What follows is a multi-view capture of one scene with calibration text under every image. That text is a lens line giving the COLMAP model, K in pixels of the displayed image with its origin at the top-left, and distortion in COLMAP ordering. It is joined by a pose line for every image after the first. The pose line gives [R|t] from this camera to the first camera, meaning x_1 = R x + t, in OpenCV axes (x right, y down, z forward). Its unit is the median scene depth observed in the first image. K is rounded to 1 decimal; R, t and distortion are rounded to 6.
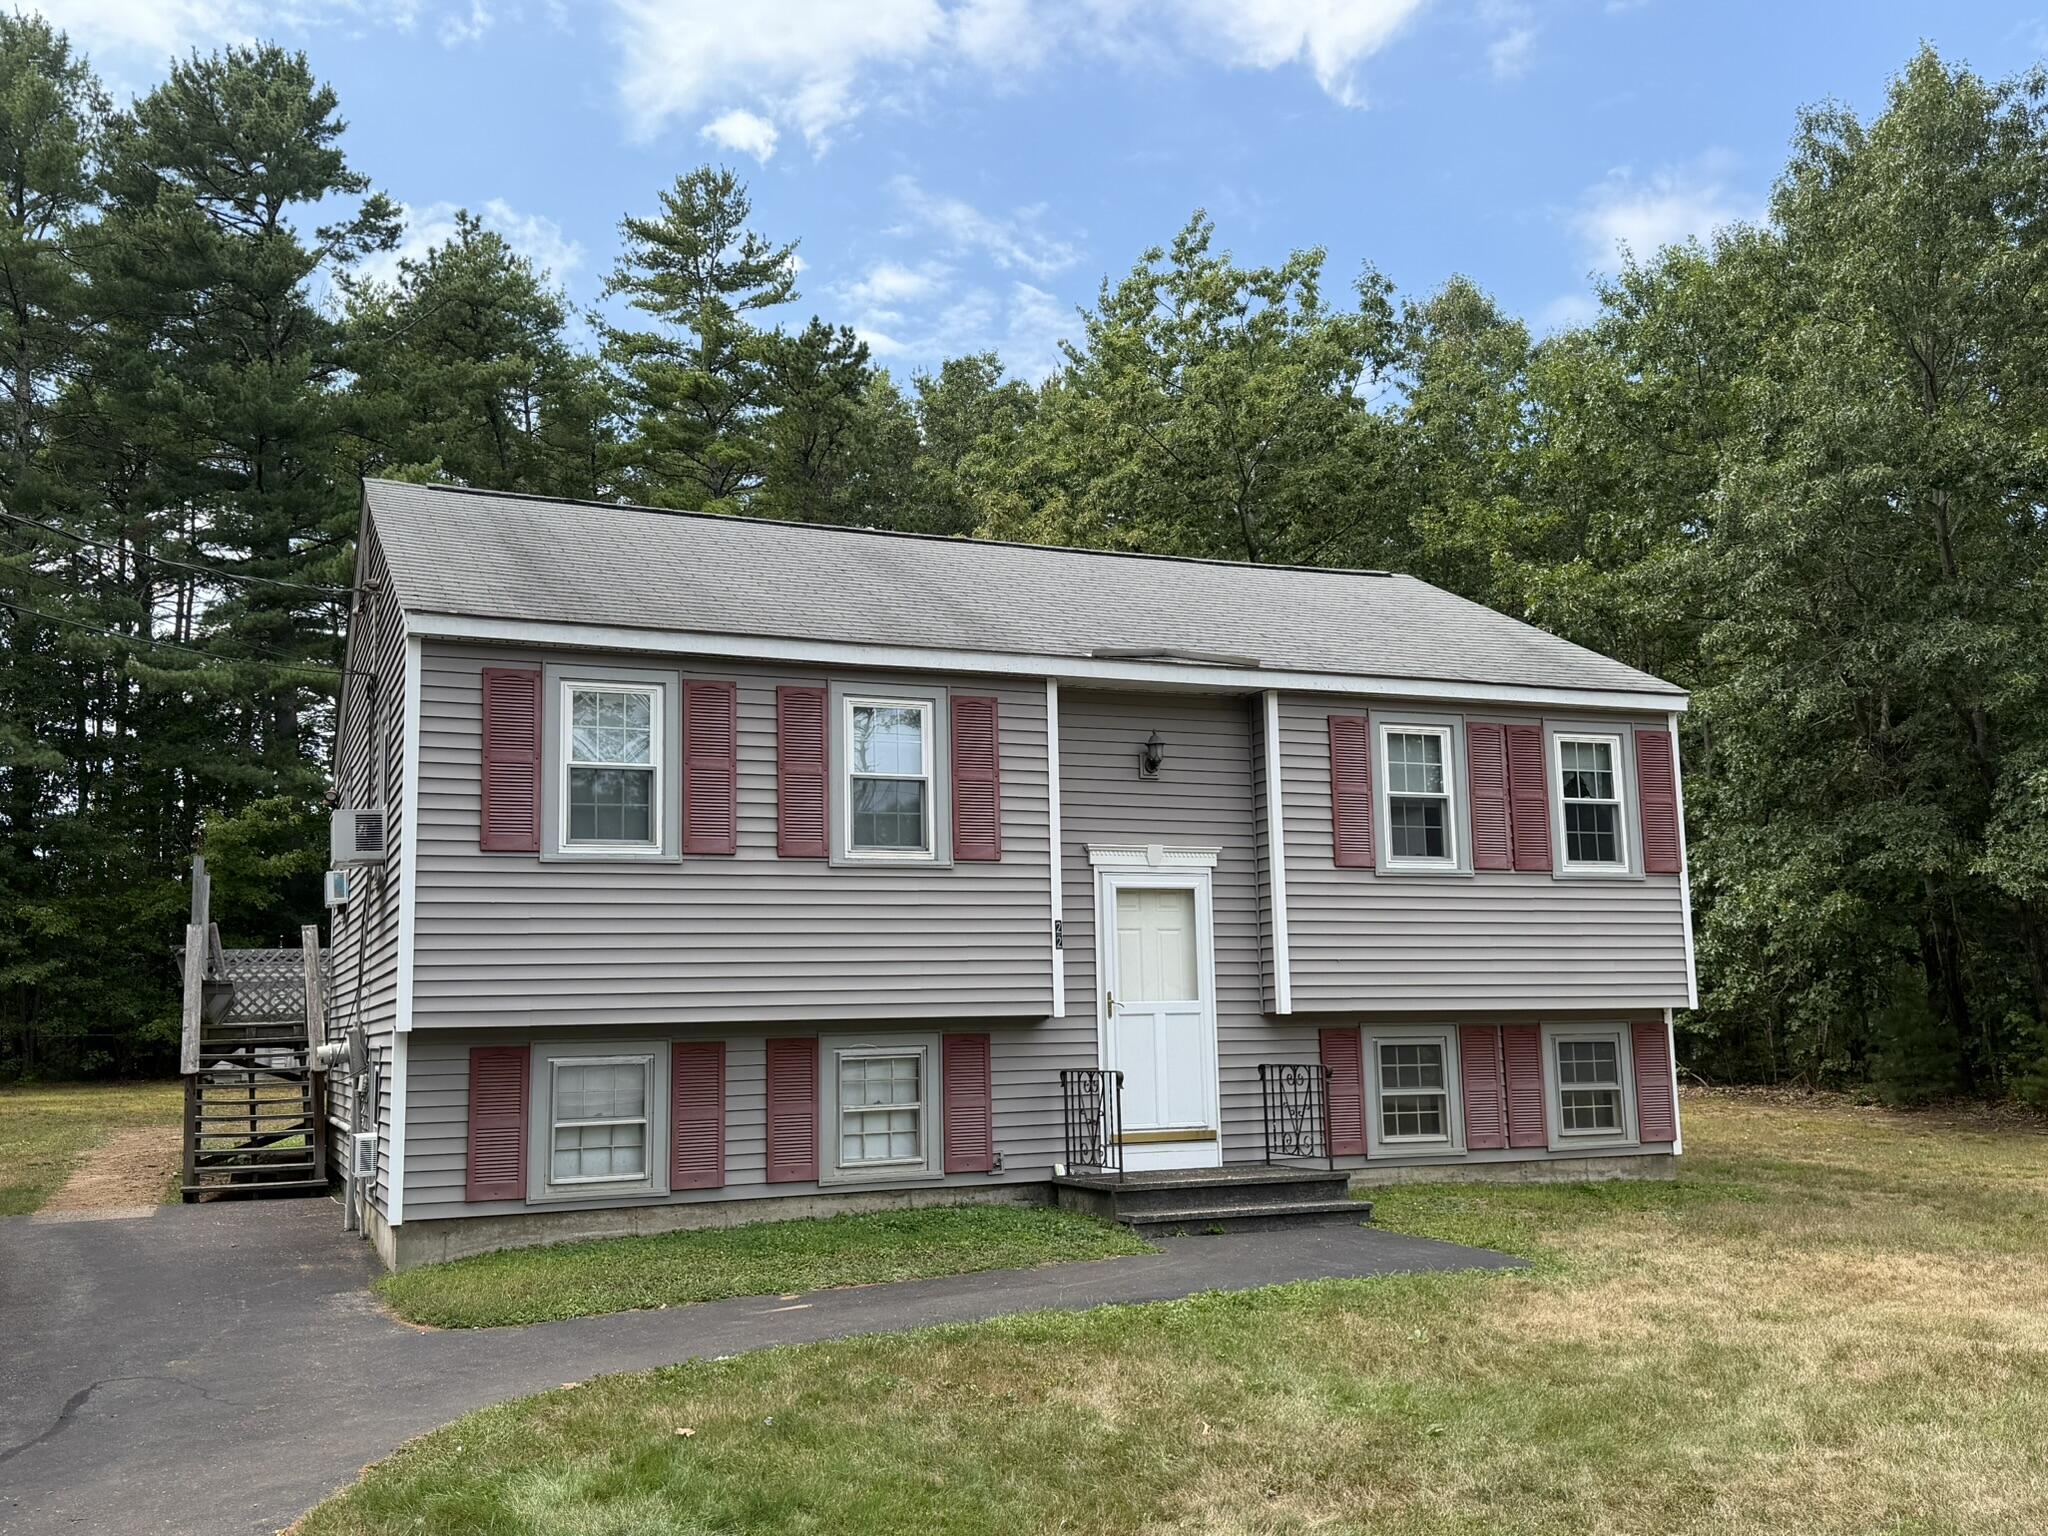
lens RADIAL K [[1942.2, 0, 1024.0], [0, 1942.2, 768.0], [0, 0, 1]] dist [0.182939, -0.423722]
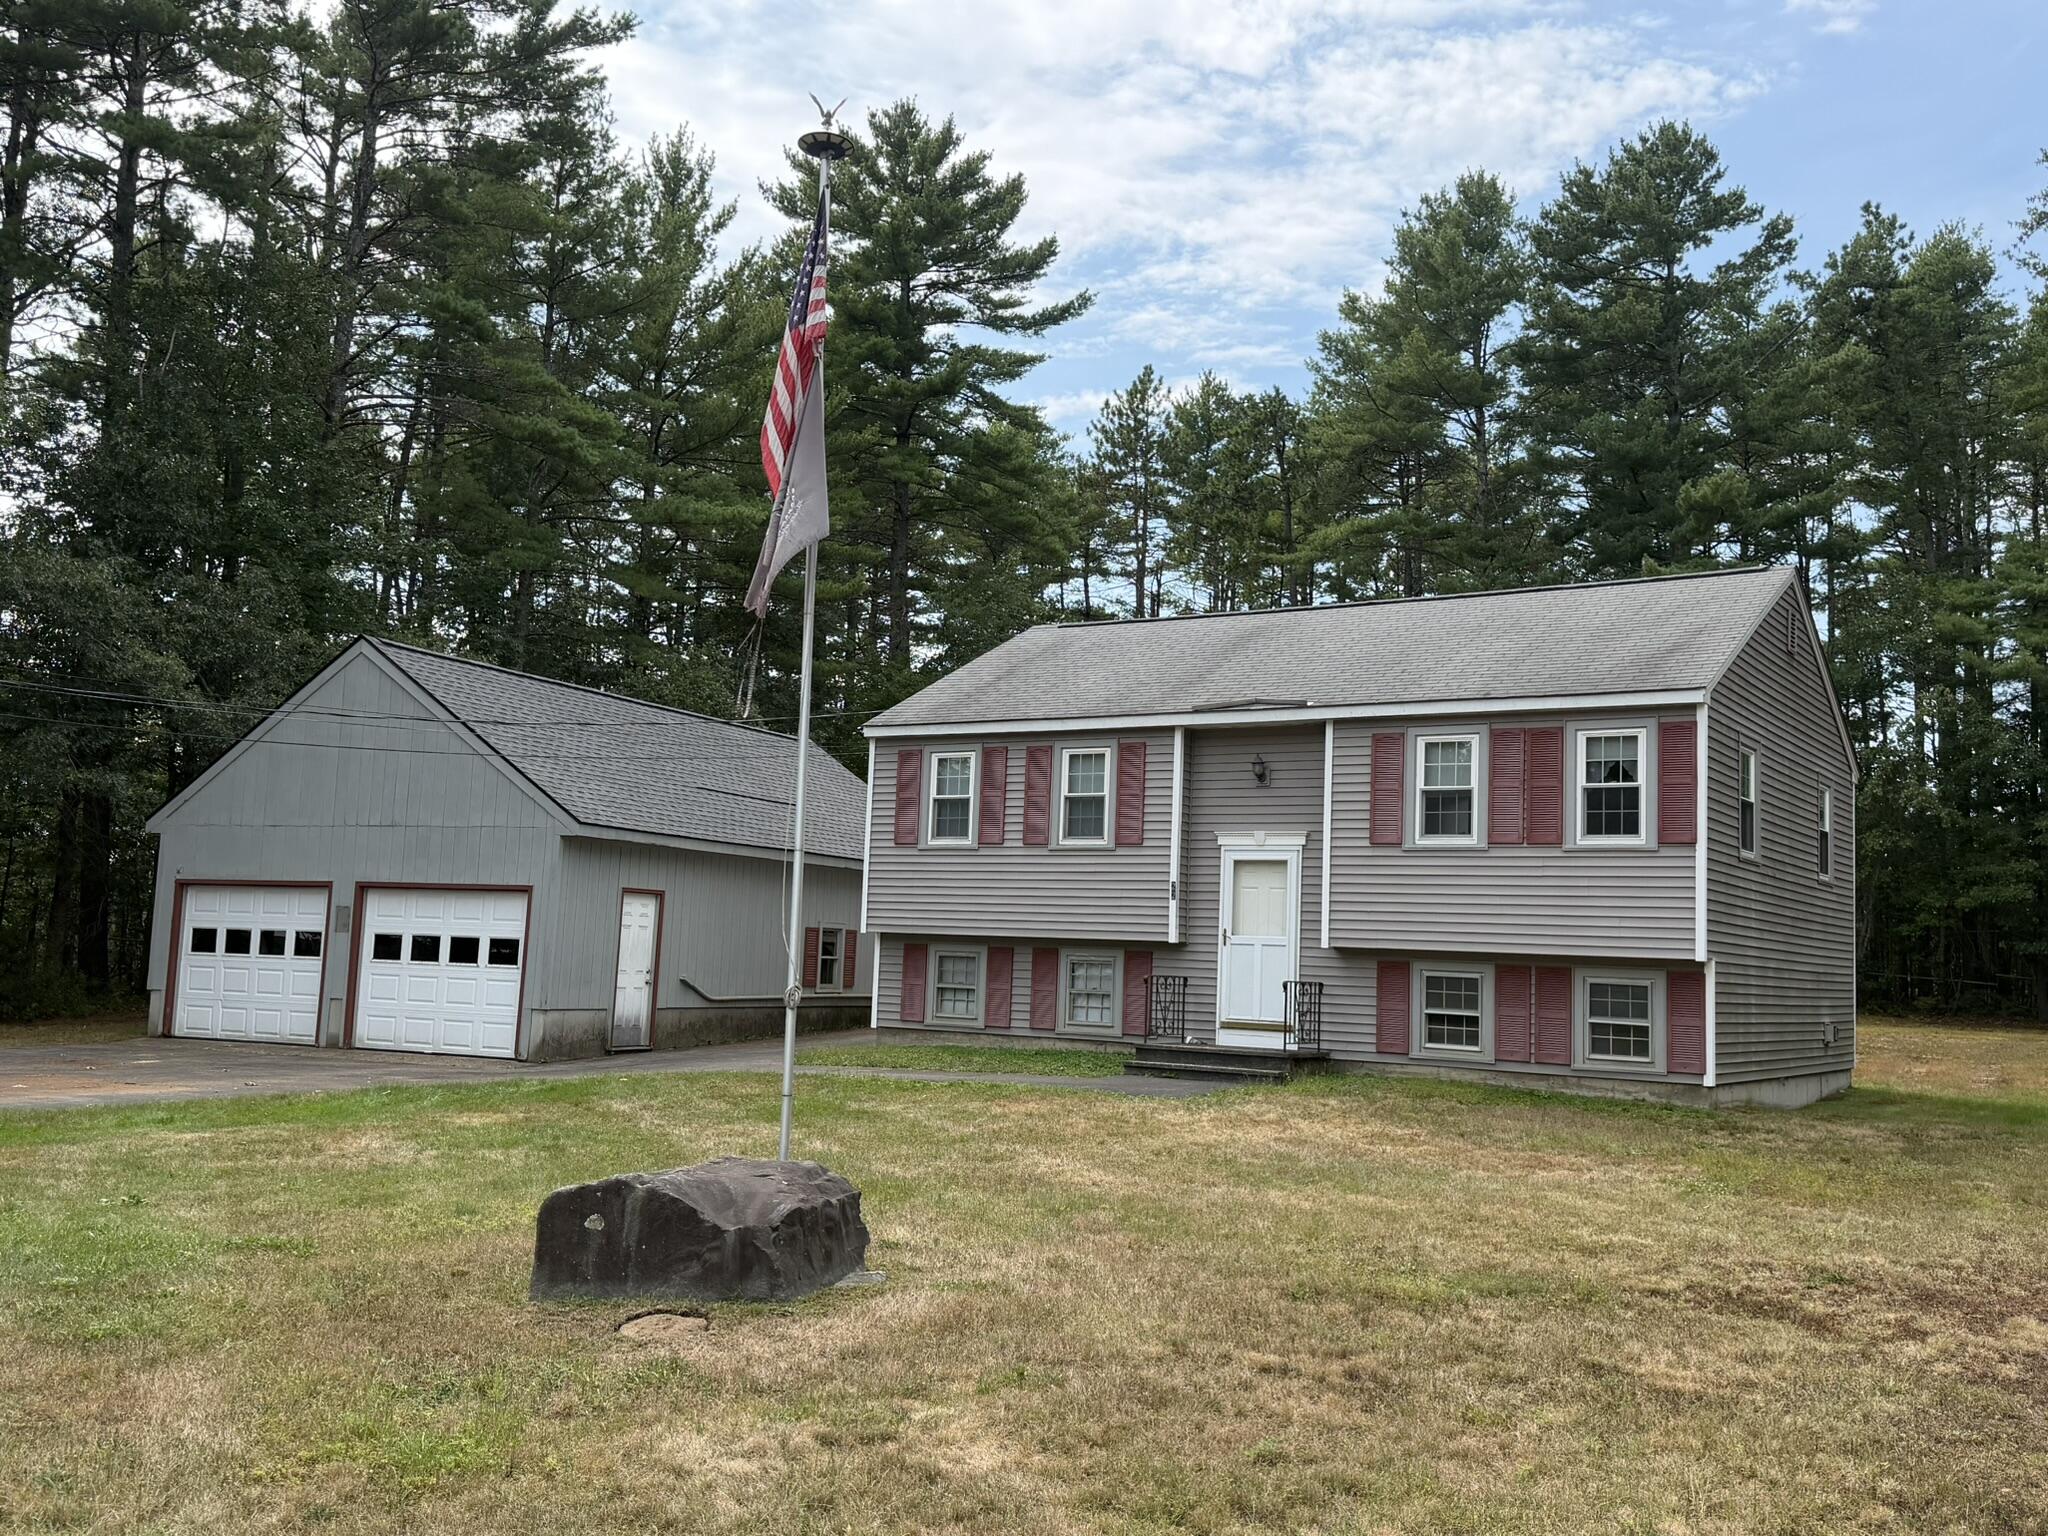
lens RADIAL K [[1942.2, 0, 1024.0], [0, 1942.2, 768.0], [0, 0, 1]] dist [0.182939, -0.423722]
pose [[0.531936, -0.038016, -0.845931, 1.177621], [0.070571, 0.997507, -0.000451, -0.019631], [0.843838, -0.059459, 0.533293, 0.058013]]
